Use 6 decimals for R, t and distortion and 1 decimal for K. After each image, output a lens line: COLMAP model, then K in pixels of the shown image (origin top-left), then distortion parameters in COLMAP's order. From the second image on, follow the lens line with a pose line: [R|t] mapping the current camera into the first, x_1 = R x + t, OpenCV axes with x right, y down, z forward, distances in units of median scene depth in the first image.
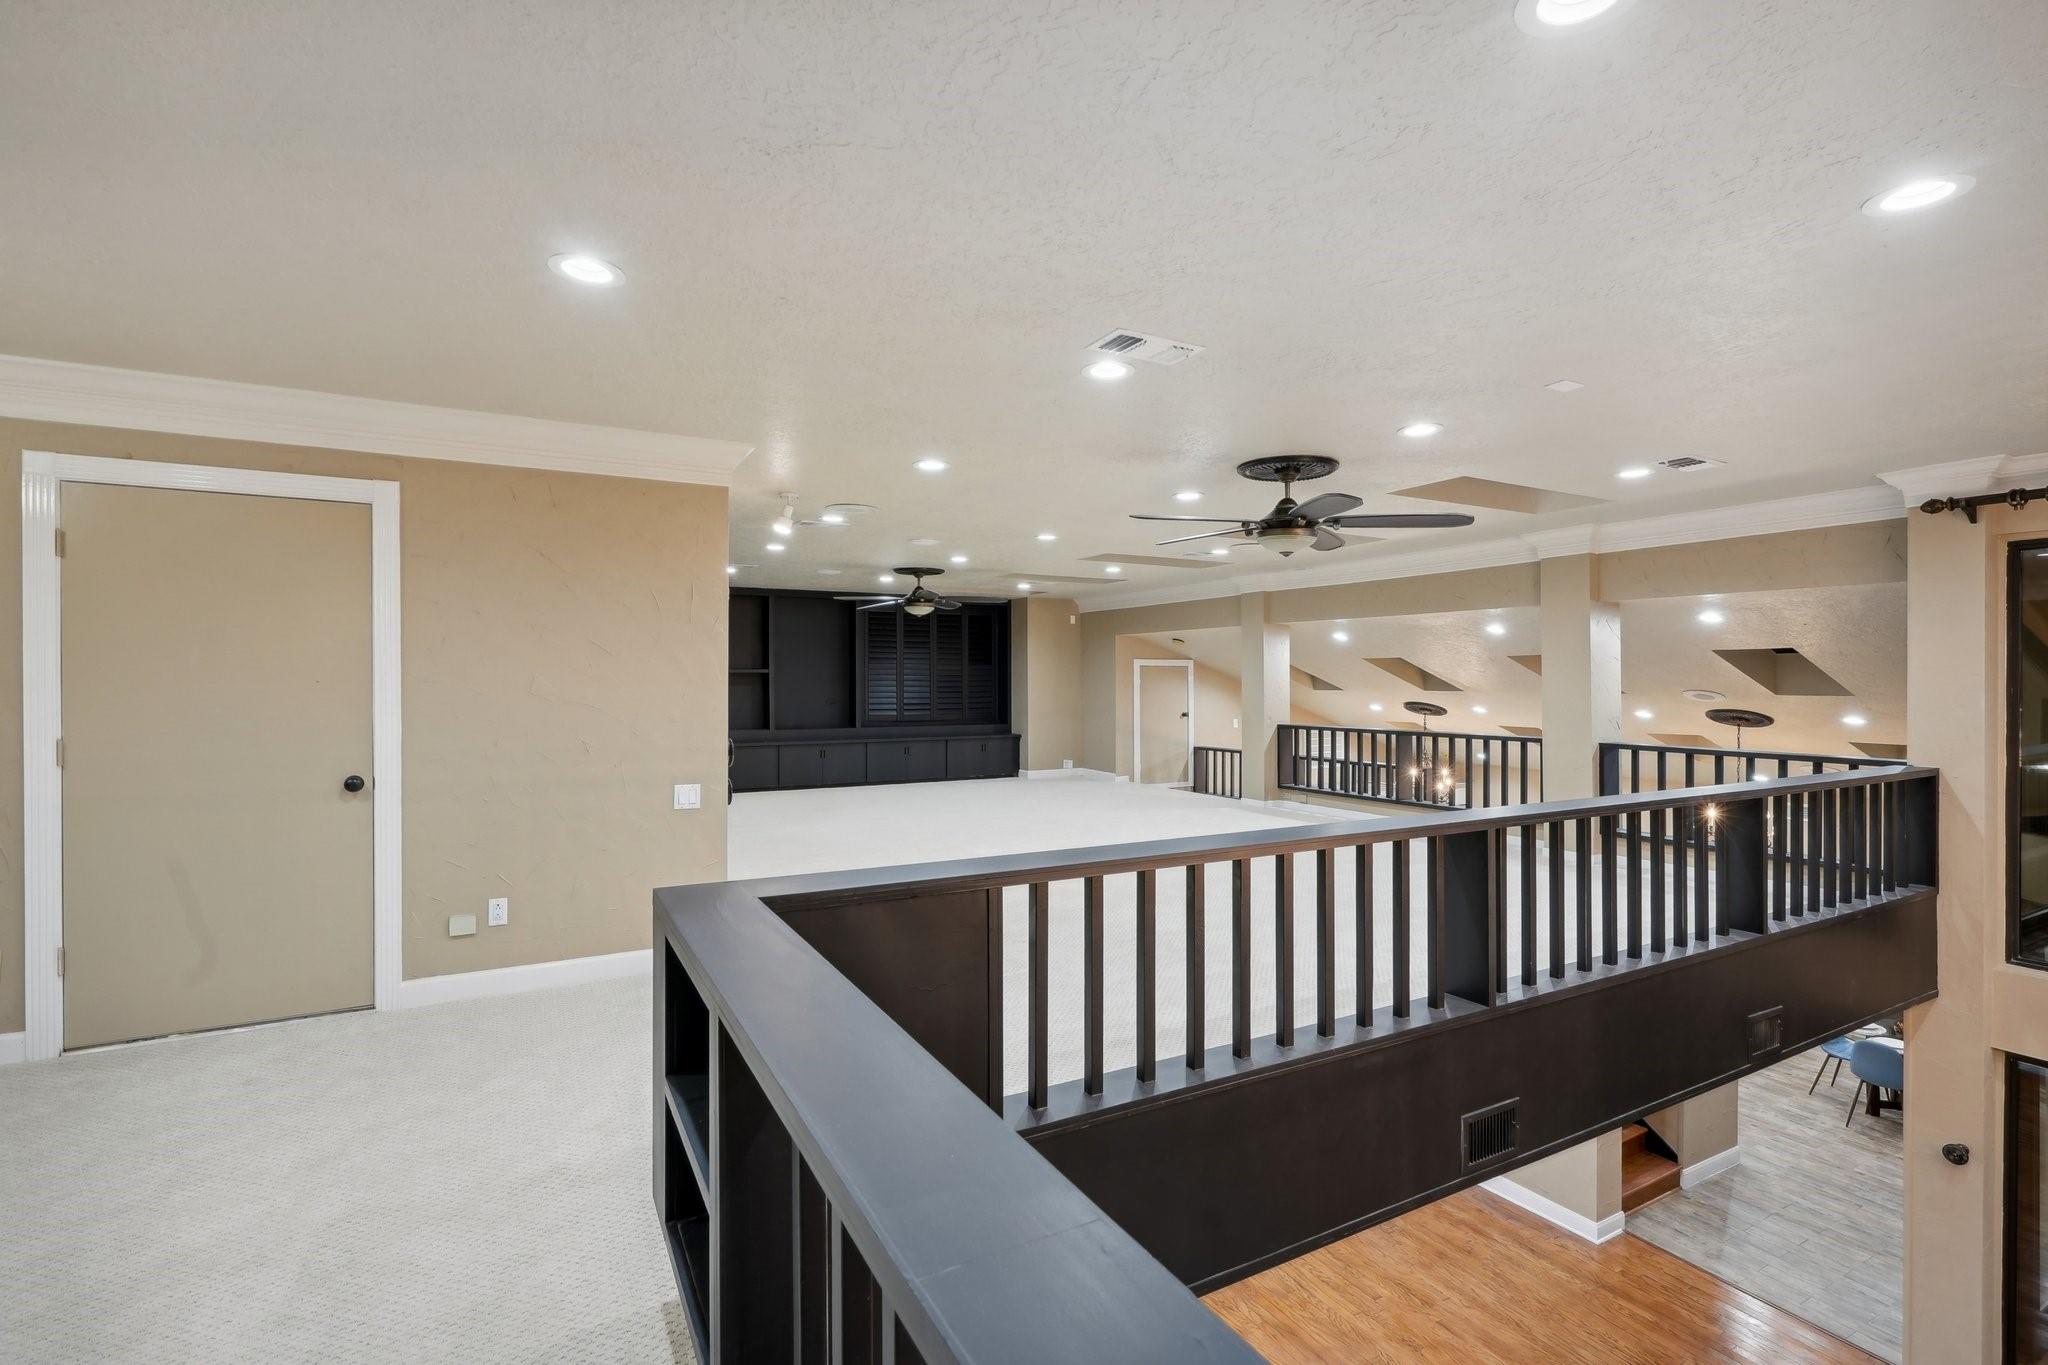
lens RADIAL K [[939.2, 0, 1021.4], [0, 939.2, 678.0], [0, 0, 1]] dist [0.004521, 0.000091]
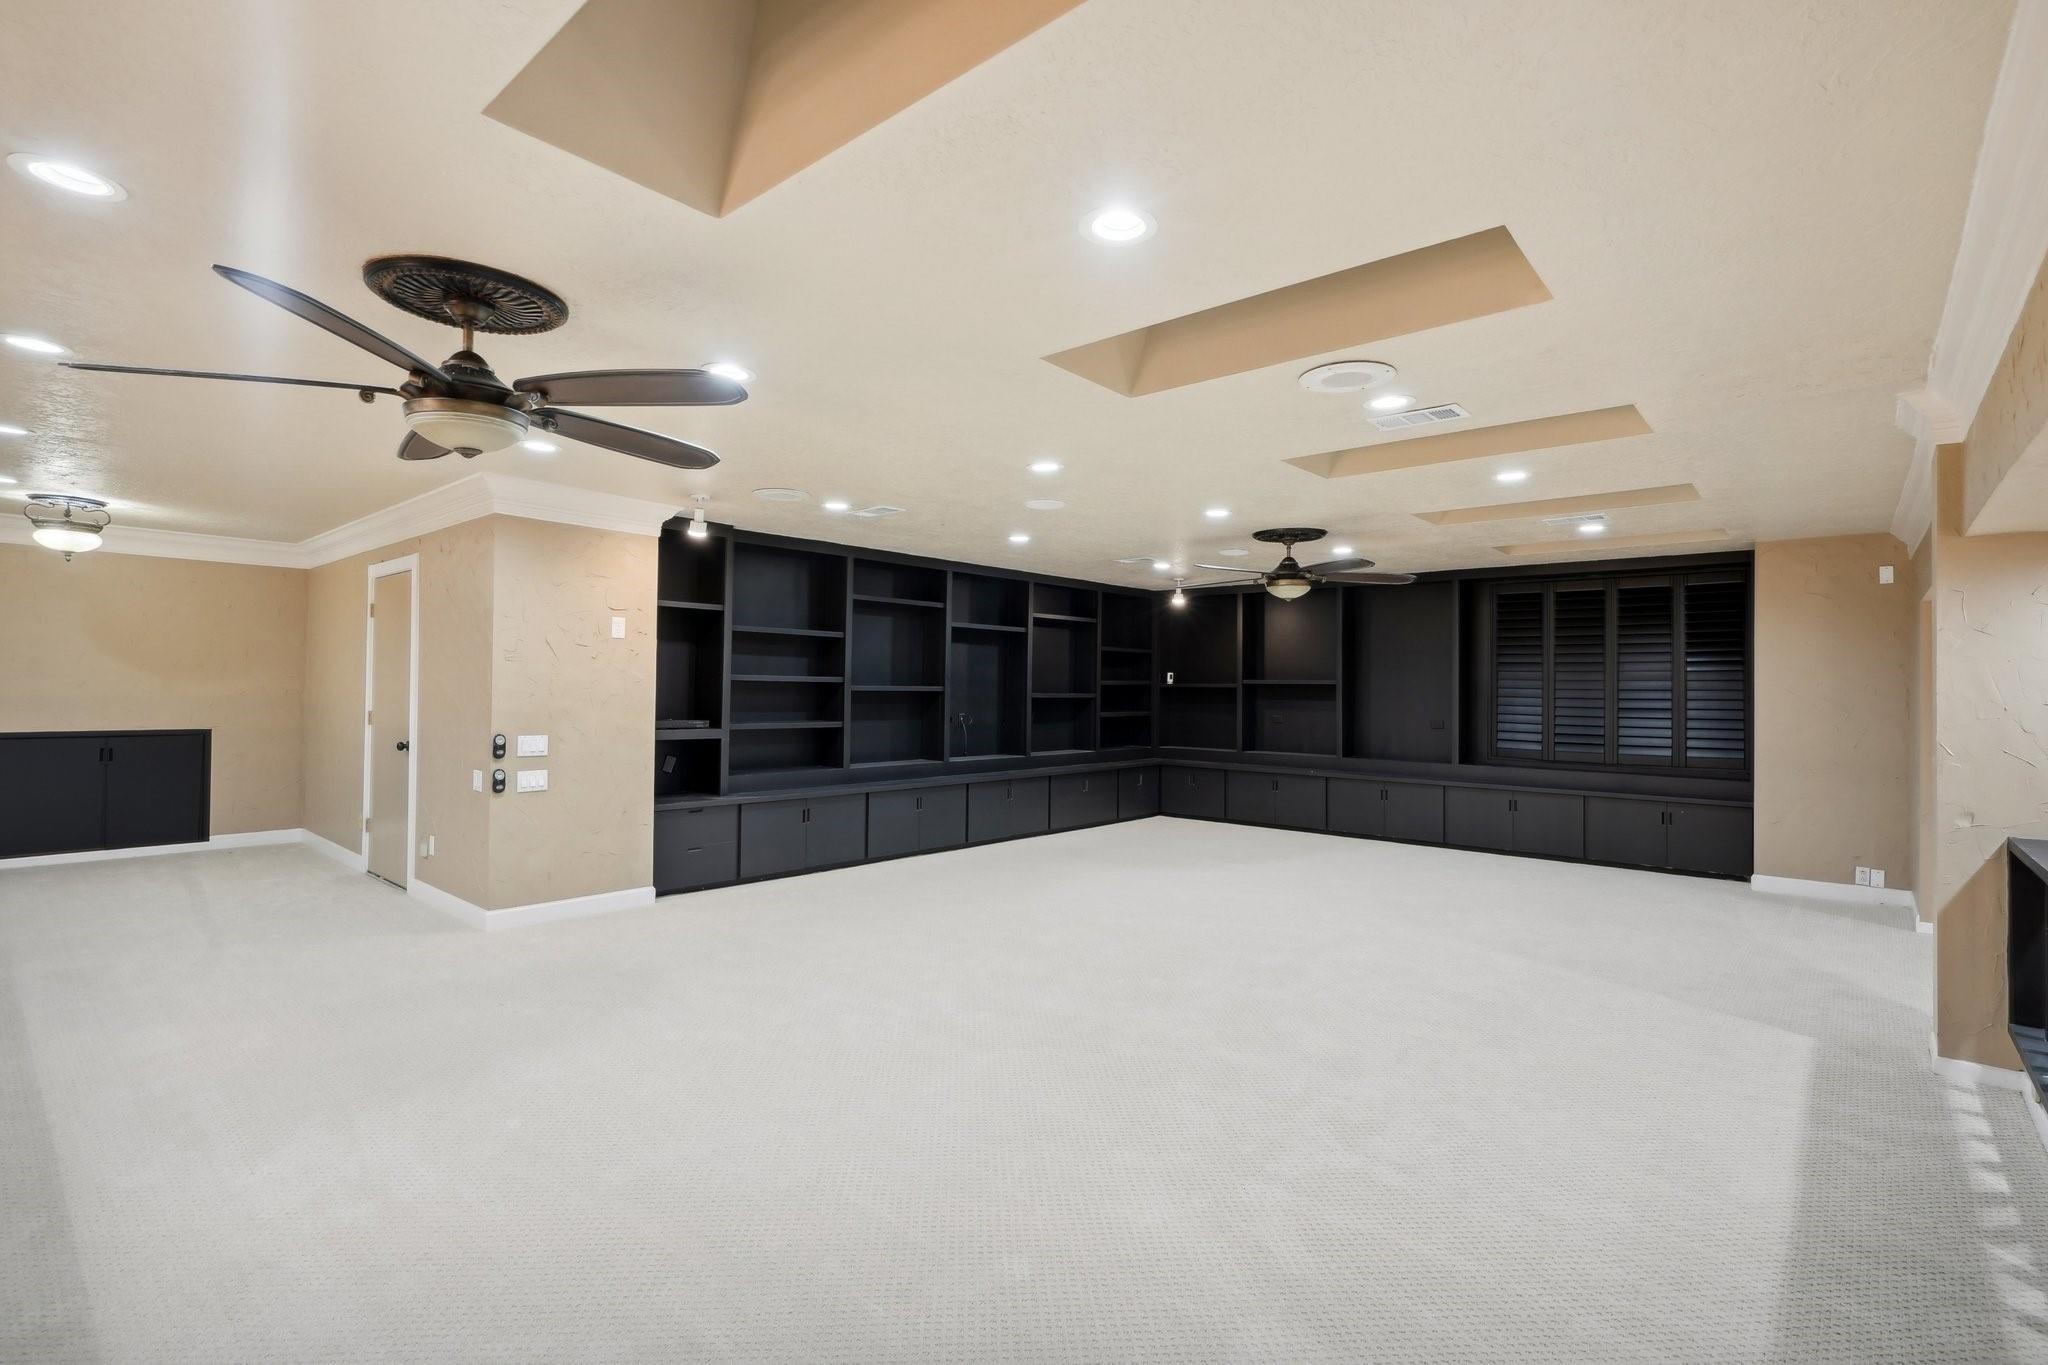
lens RADIAL K [[939.2, 0, 1024.9], [0, 939.2, 678.3], [0, 0, 1]] dist [0.004521, 0.000091]
pose [[0.353562, -0.003981, -0.935403, 0.464844], [-0.011834, 0.999892, -0.008728, -0.000451], [0.935336, 0.014155, 0.353477, 0.574150]]
